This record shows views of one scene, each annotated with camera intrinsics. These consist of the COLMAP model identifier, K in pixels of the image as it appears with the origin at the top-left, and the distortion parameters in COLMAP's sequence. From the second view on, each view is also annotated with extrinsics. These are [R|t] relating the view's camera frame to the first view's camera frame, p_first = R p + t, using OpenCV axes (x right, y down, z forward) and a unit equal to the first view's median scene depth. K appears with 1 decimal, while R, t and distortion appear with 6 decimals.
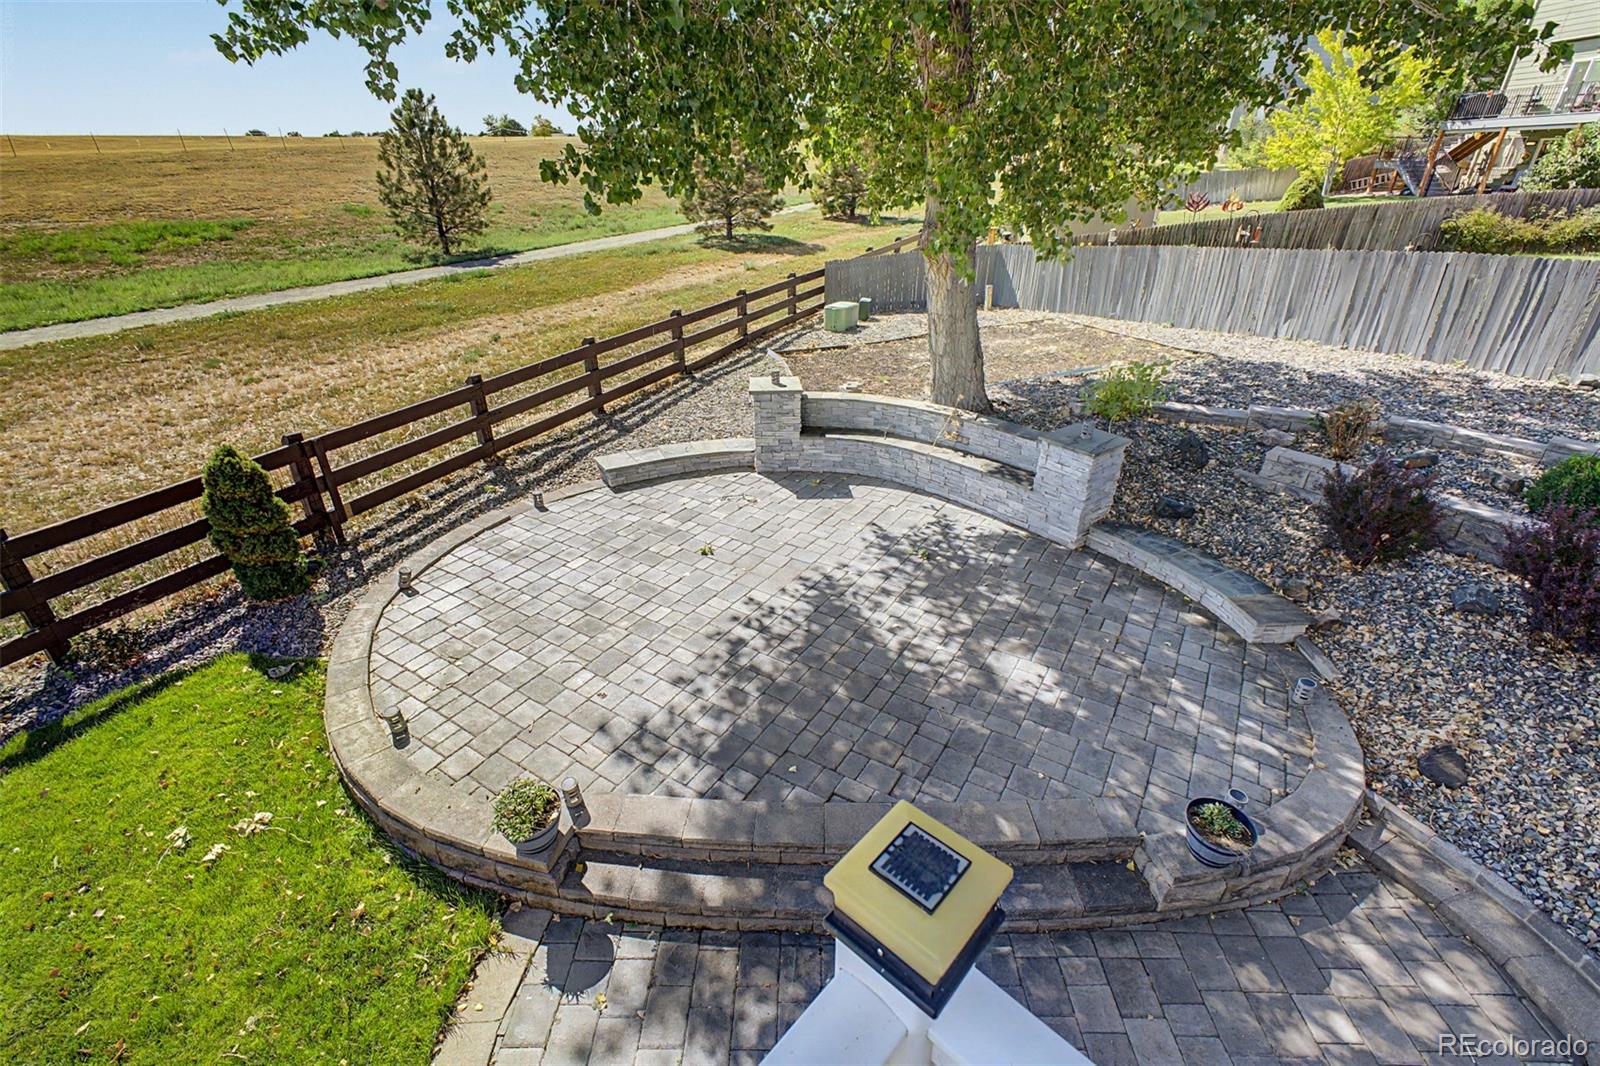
lens RADIAL K [[726.9, 0, 802.6], [0, 726.9, 537.9], [0, 0, 1]] dist [0.009008, -0.000304]
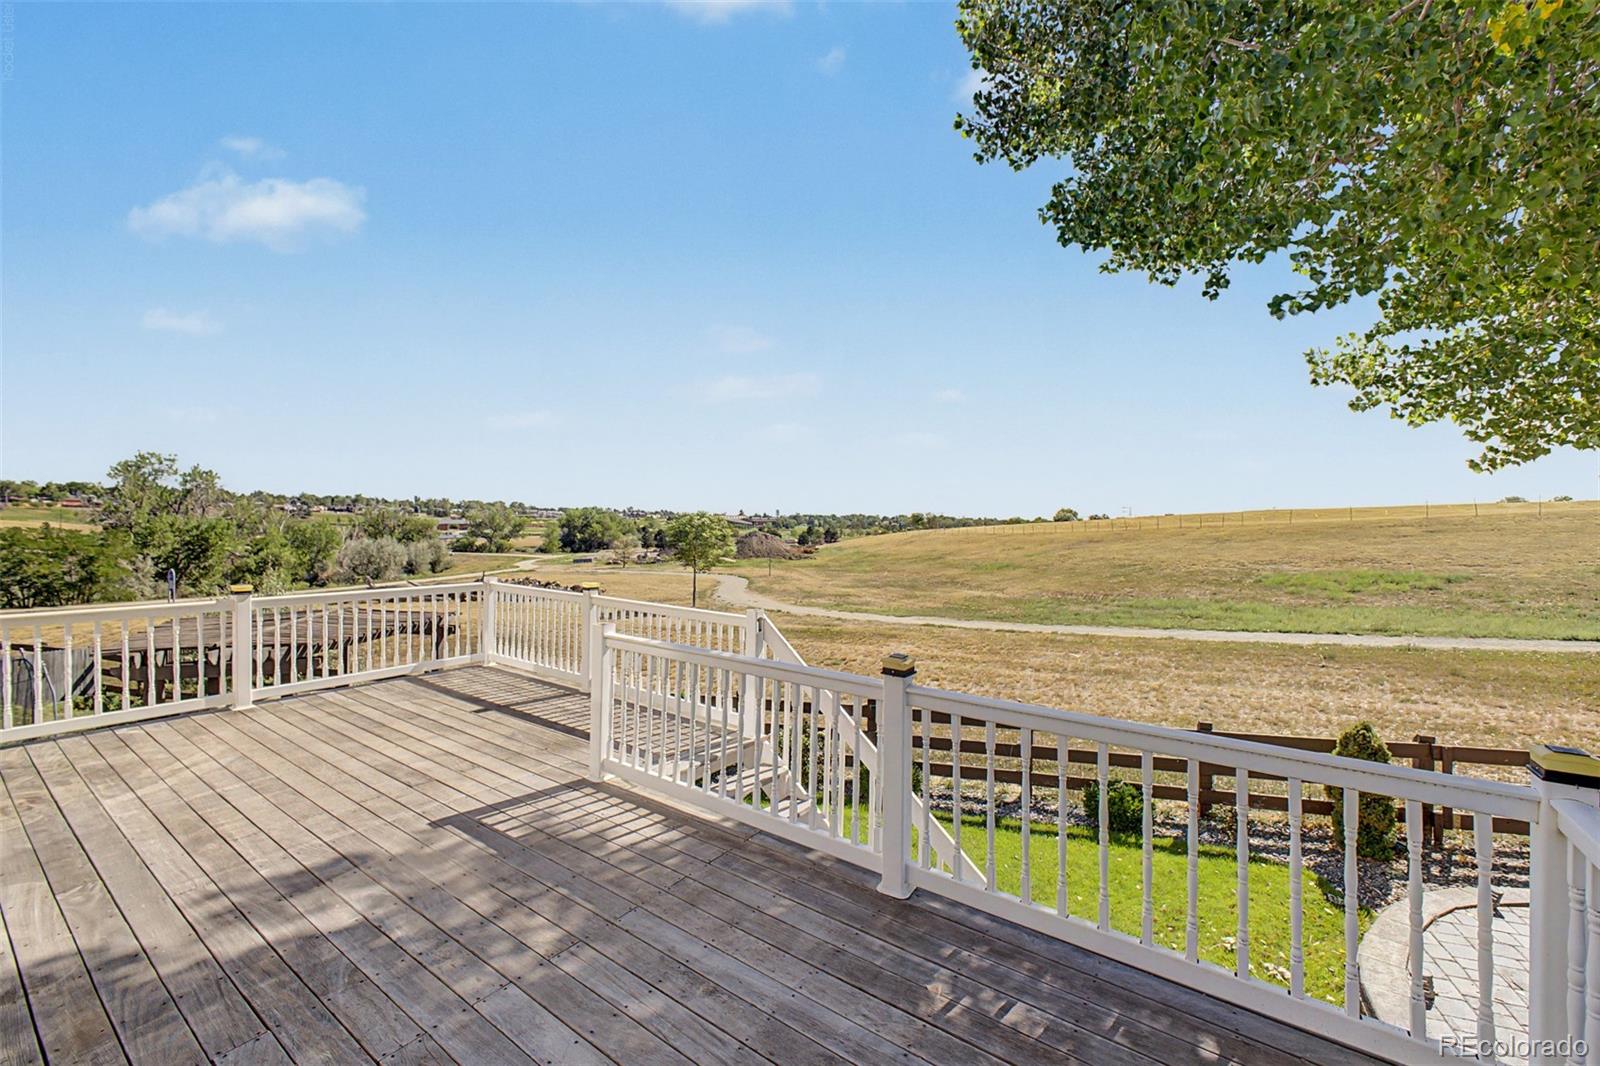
lens RADIAL K [[651.5, 0, 795.2], [0, 651.5, 534.8], [0, 0, 1]] dist [0.000547, -0.000401]
pose [[0.159918, 0.015642, -0.987006, 0.180831], [-0.452545, 0.889773, -0.059222, 0.099480], [0.877285, 0.456136, 0.149369, -0.208956]]
